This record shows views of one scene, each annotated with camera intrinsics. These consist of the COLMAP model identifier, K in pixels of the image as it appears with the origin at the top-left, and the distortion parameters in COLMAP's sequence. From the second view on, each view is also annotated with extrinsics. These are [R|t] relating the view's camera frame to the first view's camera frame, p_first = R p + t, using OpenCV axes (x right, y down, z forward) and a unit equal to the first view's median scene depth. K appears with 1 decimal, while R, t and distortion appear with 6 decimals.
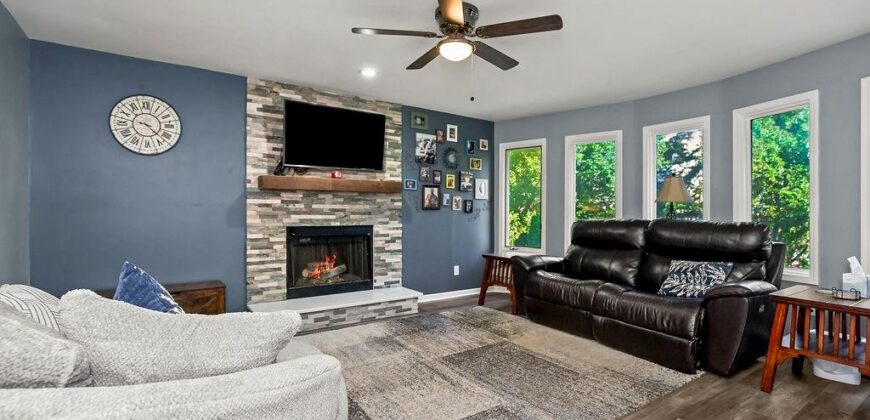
lens RADIAL K [[401.9, 0, 439.5], [0, 401.9, 212.3], [0, 0, 1]] dist [-0.000667, -0.000040]
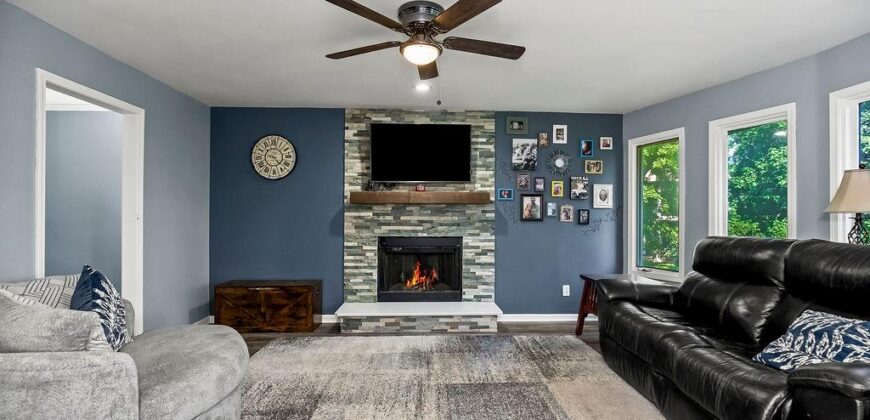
lens RADIAL K [[401.9, 0, 439.5], [0, 401.9, 212.3], [0, 0, 1]] dist [-0.000667, -0.000040]
pose [[0.846568, -0.004651, -0.532260, 0.354050], [-0.001577, 0.999936, -0.011244, -0.018954], [0.532278, 0.010358, 0.846506, 0.144463]]
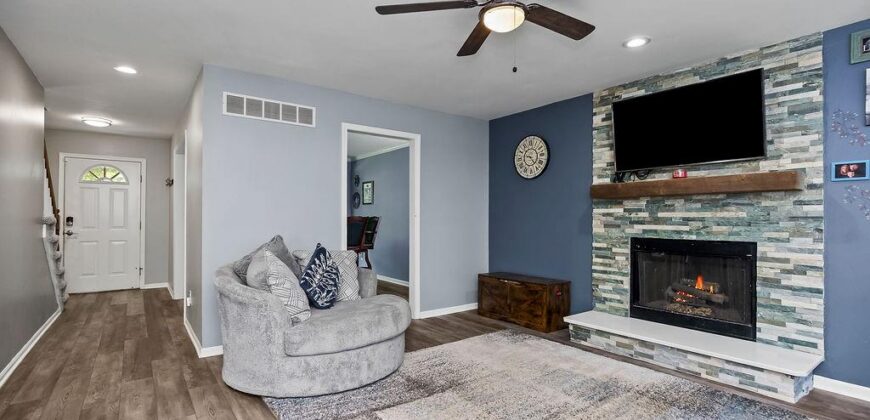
lens RADIAL K [[405.0, 0, 443.3], [0, 405.0, 214.4], [0, 0, 1]] dist [-0.002586, 0.000217]
pose [[0.054948, -0.012109, -0.998416, 0.513624], [-0.001330, 0.999925, -0.012201, -0.005069], [0.998488, 0.001999, 0.054928, 0.516249]]
